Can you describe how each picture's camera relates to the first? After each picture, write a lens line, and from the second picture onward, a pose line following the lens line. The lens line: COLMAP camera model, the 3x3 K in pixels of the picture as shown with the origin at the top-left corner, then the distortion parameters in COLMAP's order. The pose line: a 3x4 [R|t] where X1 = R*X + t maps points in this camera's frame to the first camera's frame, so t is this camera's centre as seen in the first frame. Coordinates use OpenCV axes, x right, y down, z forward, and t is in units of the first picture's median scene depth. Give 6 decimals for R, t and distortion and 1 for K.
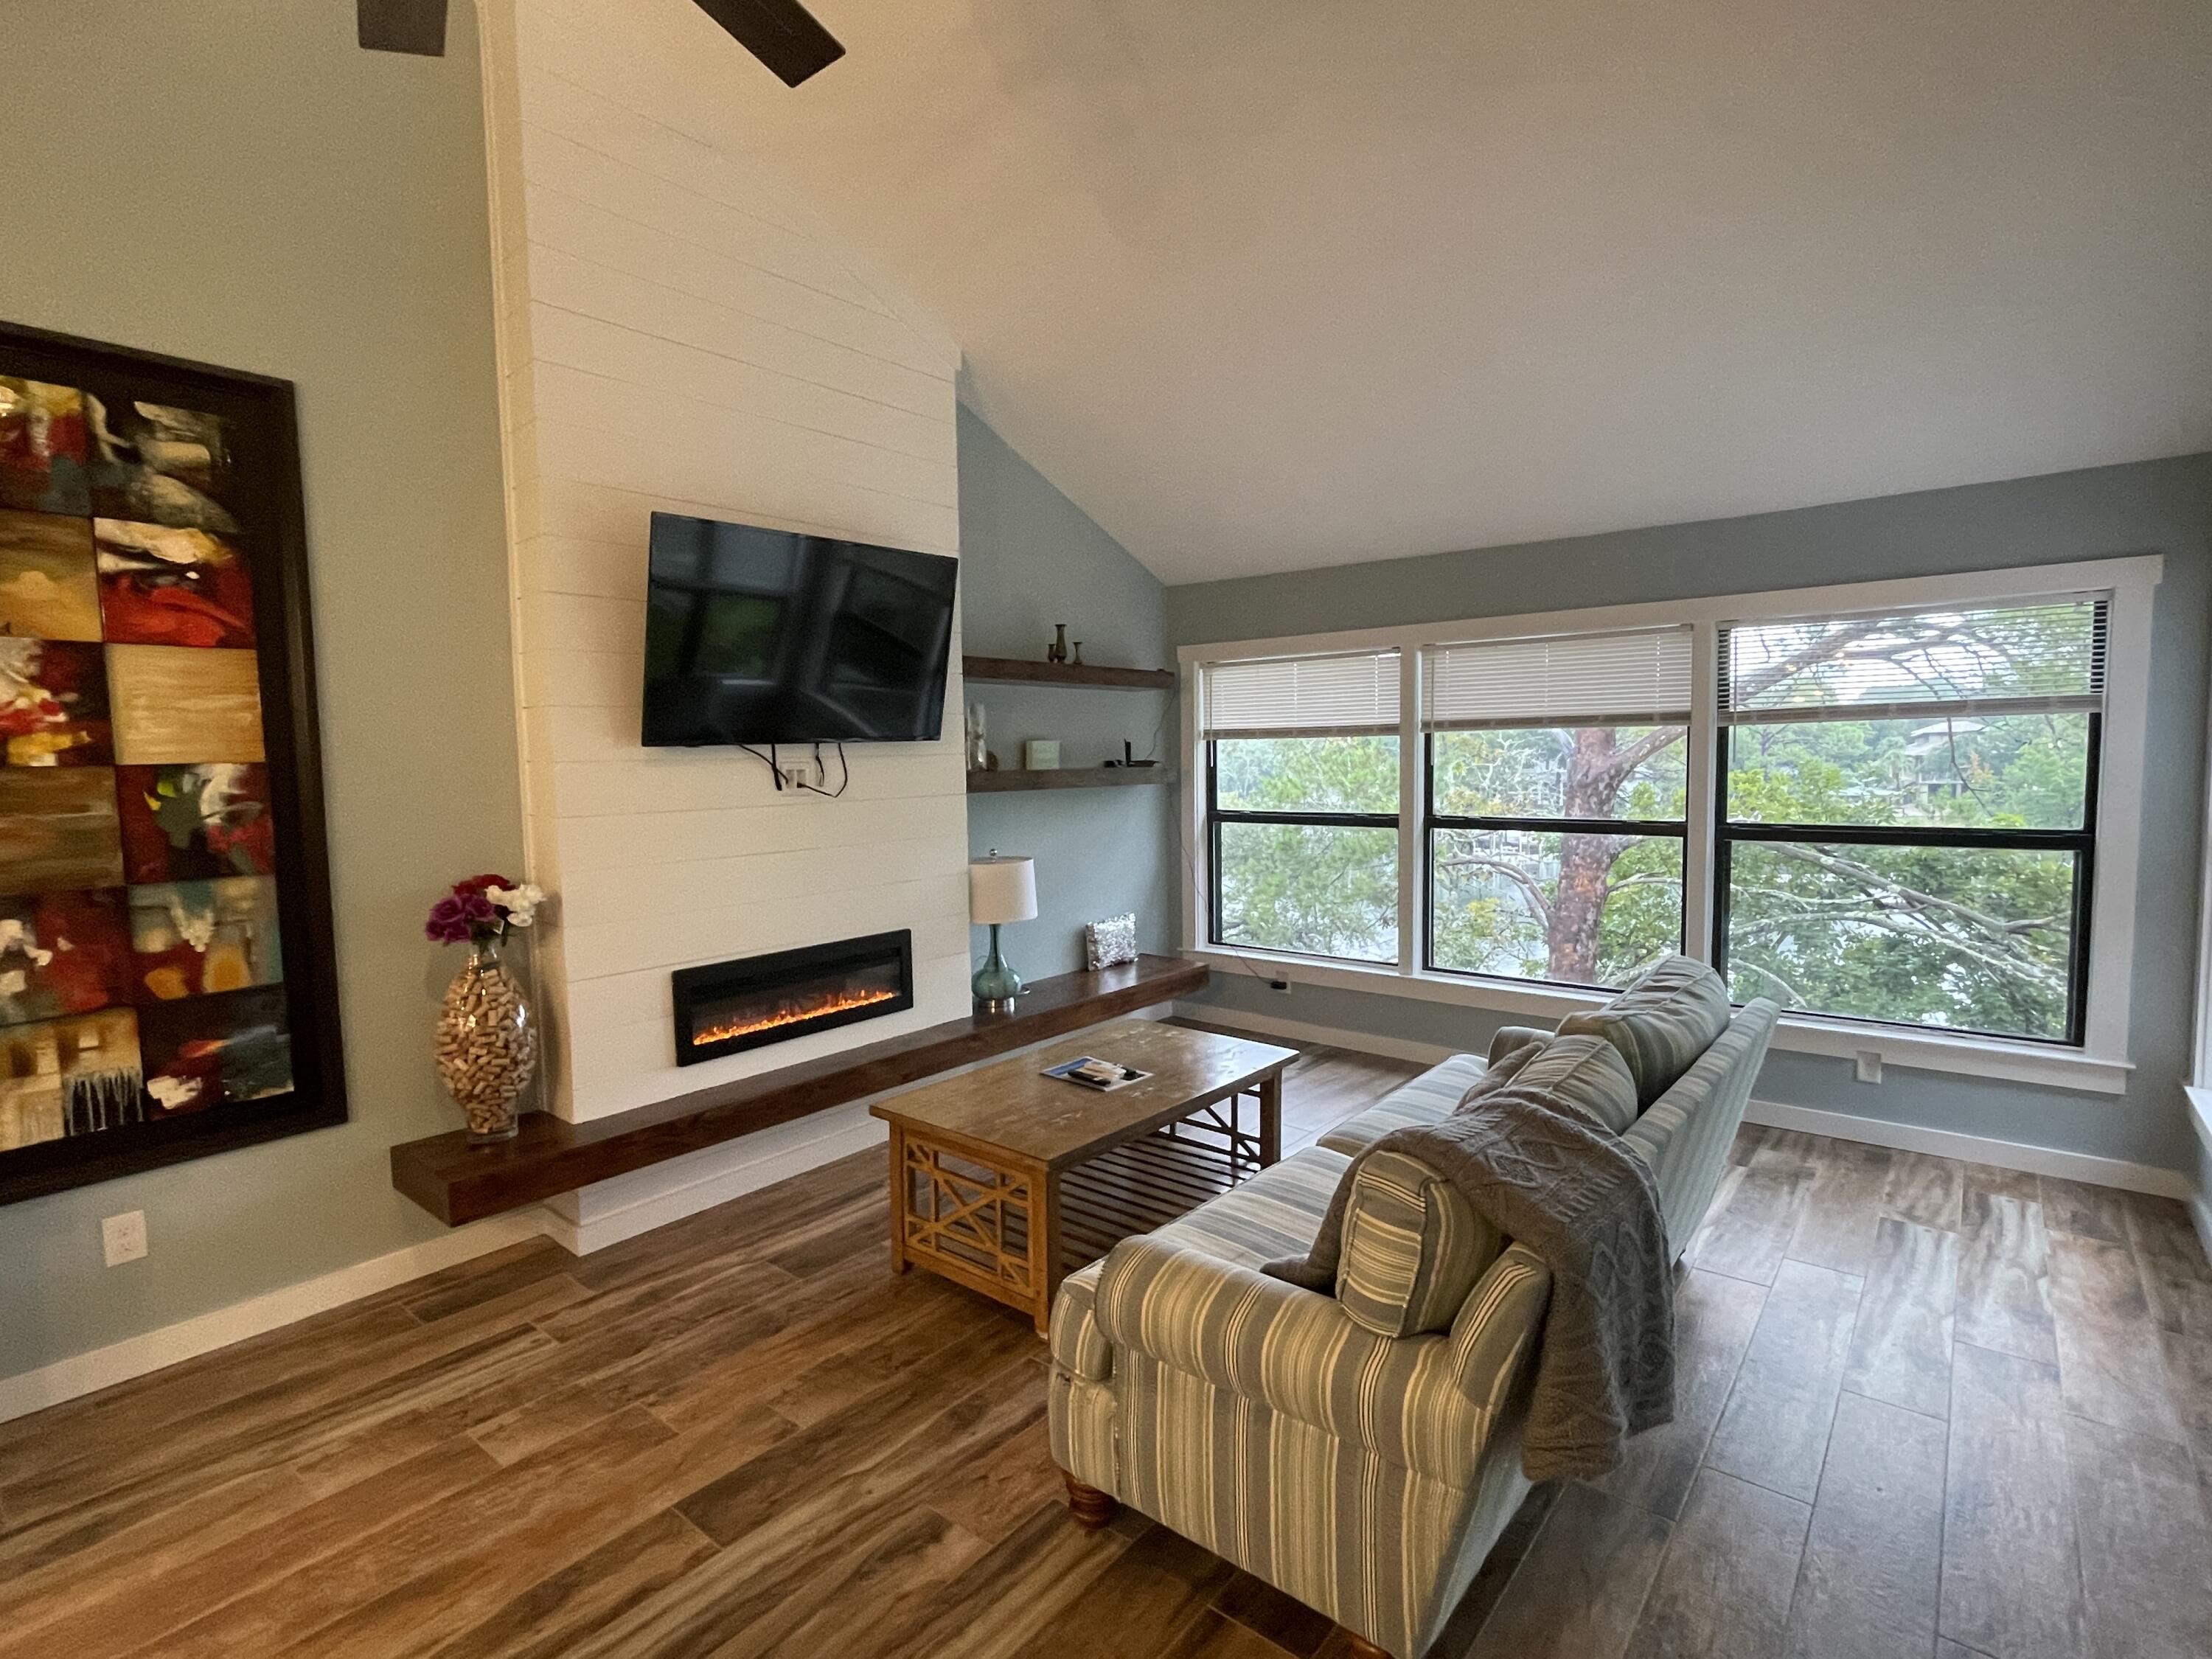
lens RADIAL K [[1067.5, 0, 1104.7], [0, 1067.5, 825.0], [0, 0, 1]] dist [-0.003593, 0.002518]
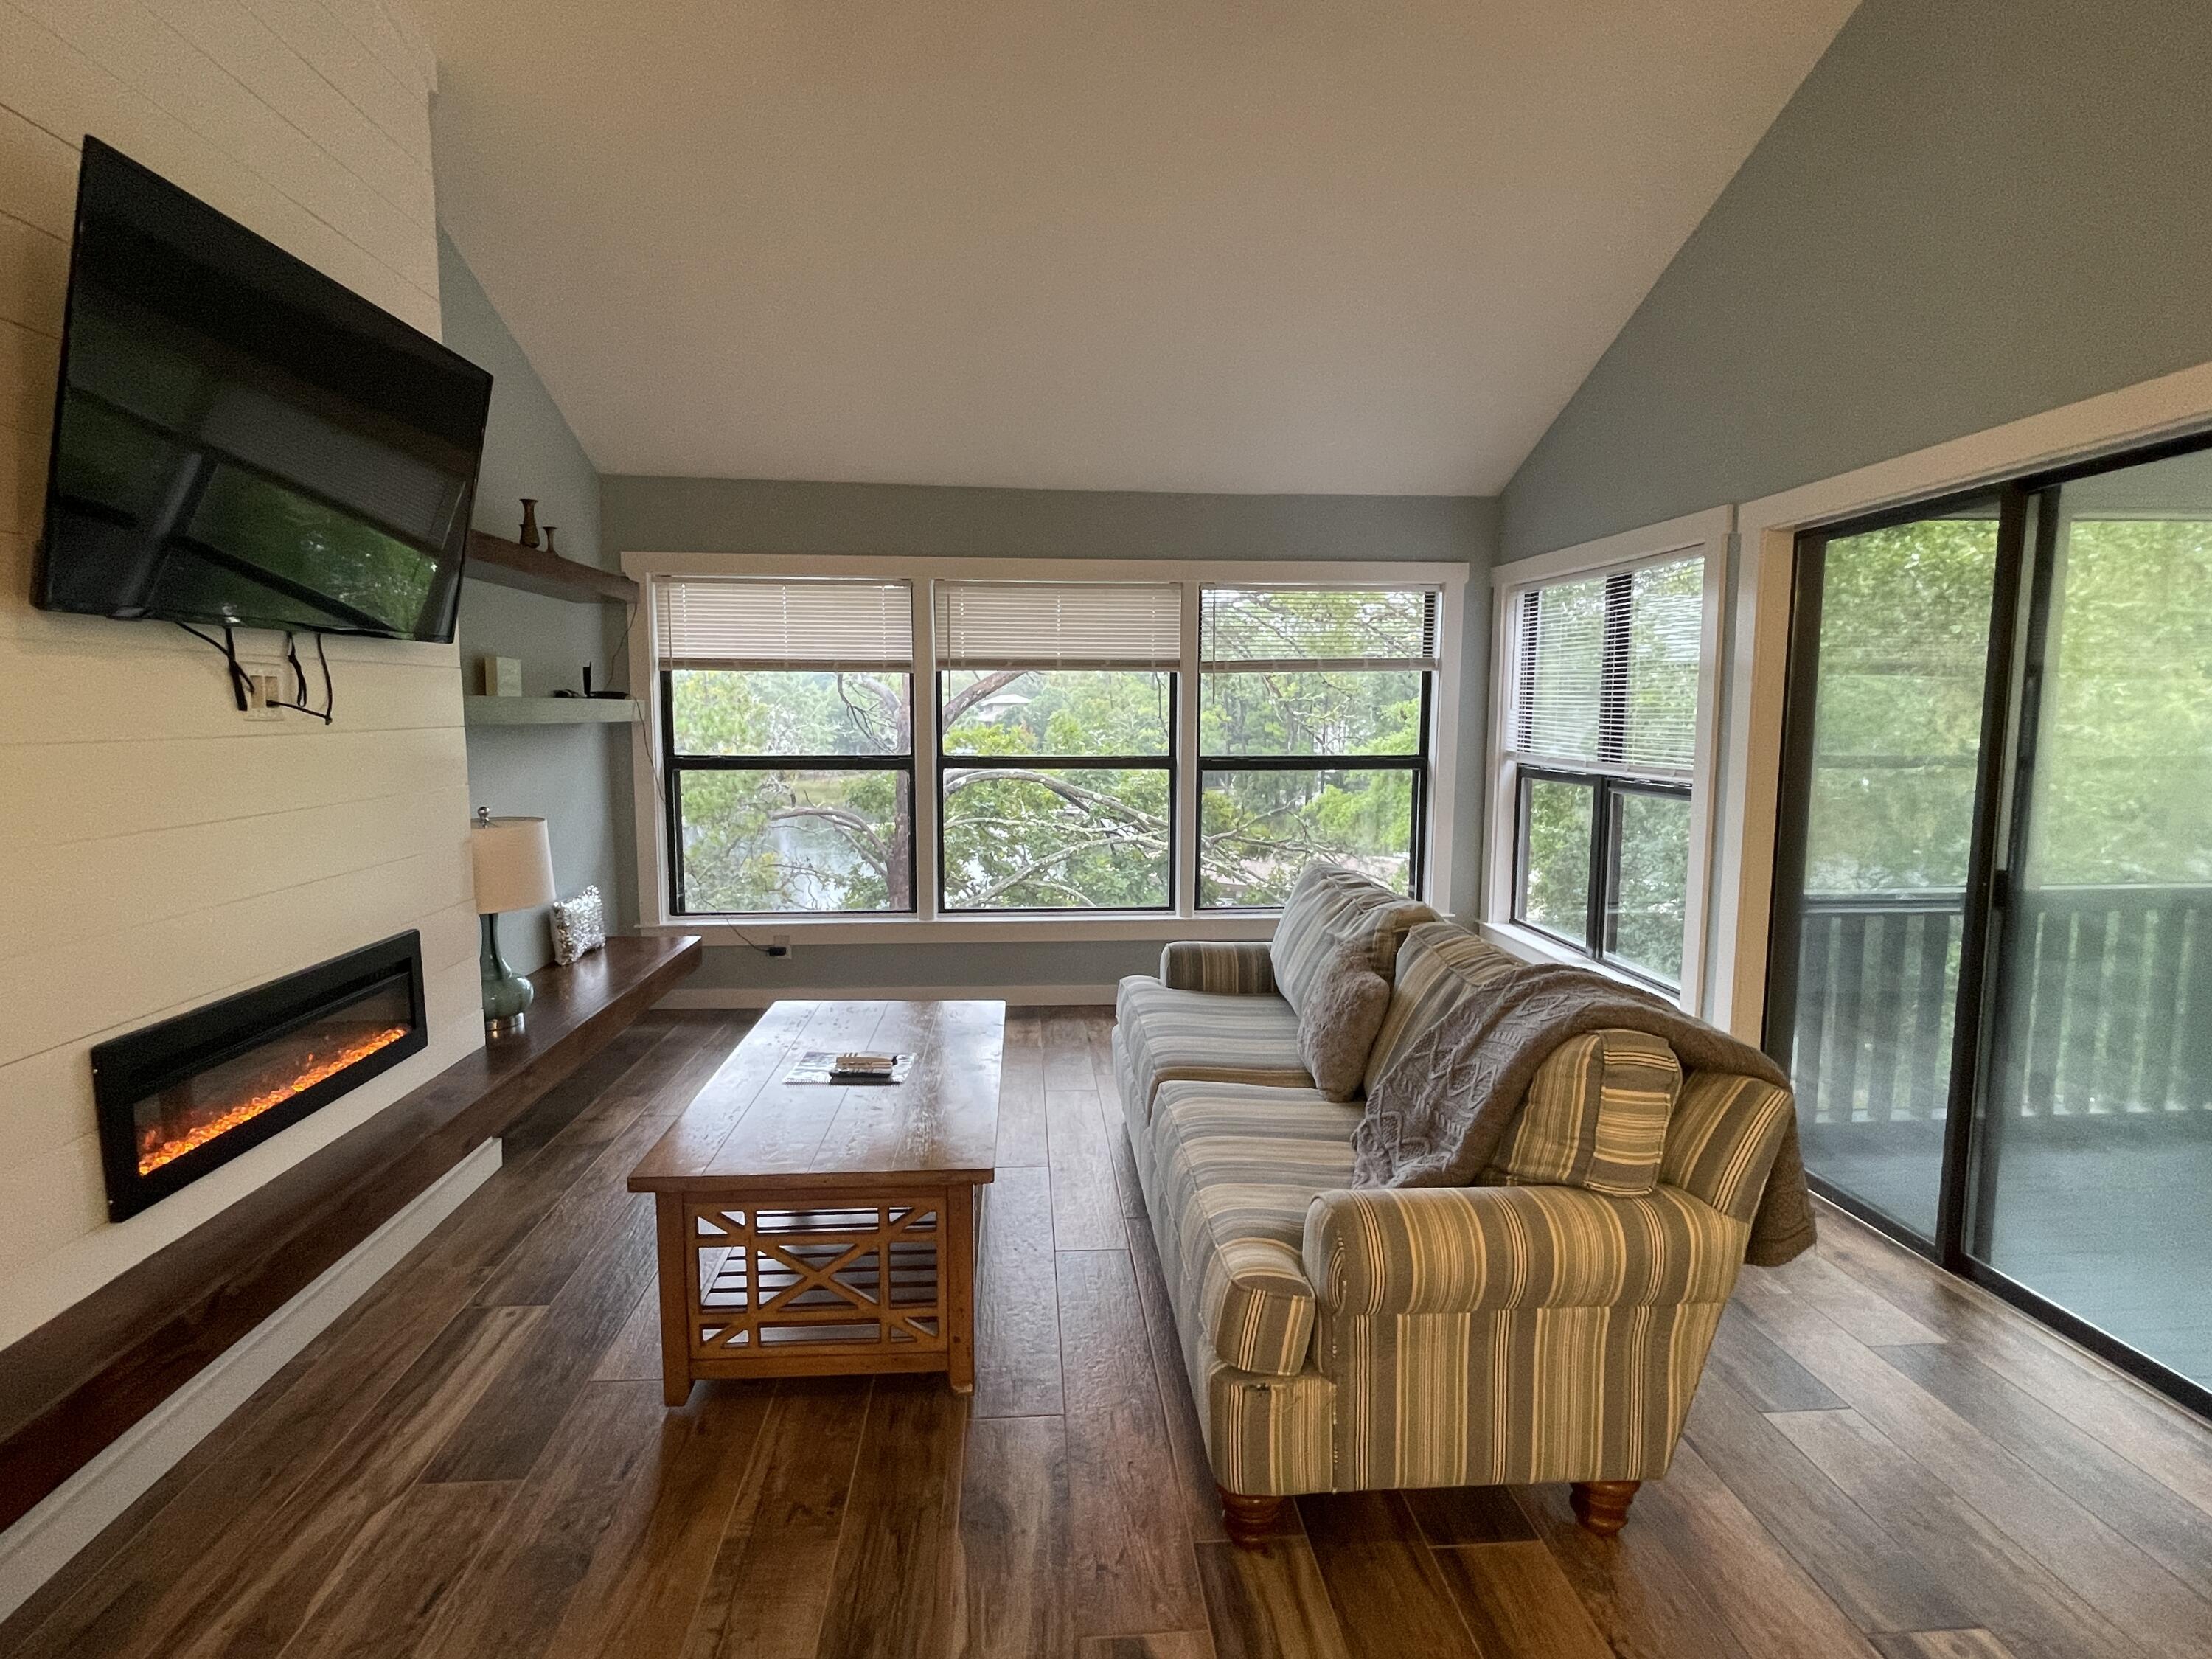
lens RADIAL K [[1067.5, 0, 1098.8], [0, 1067.5, 833.5], [0, 0, 1]] dist [-0.003593, 0.002518]
pose [[0.728414, -0.061352, 0.682385, -0.320777], [0.031487, 0.997928, 0.056111, 0.014411], [-0.684414, -0.019386, 0.728836, 0.228275]]
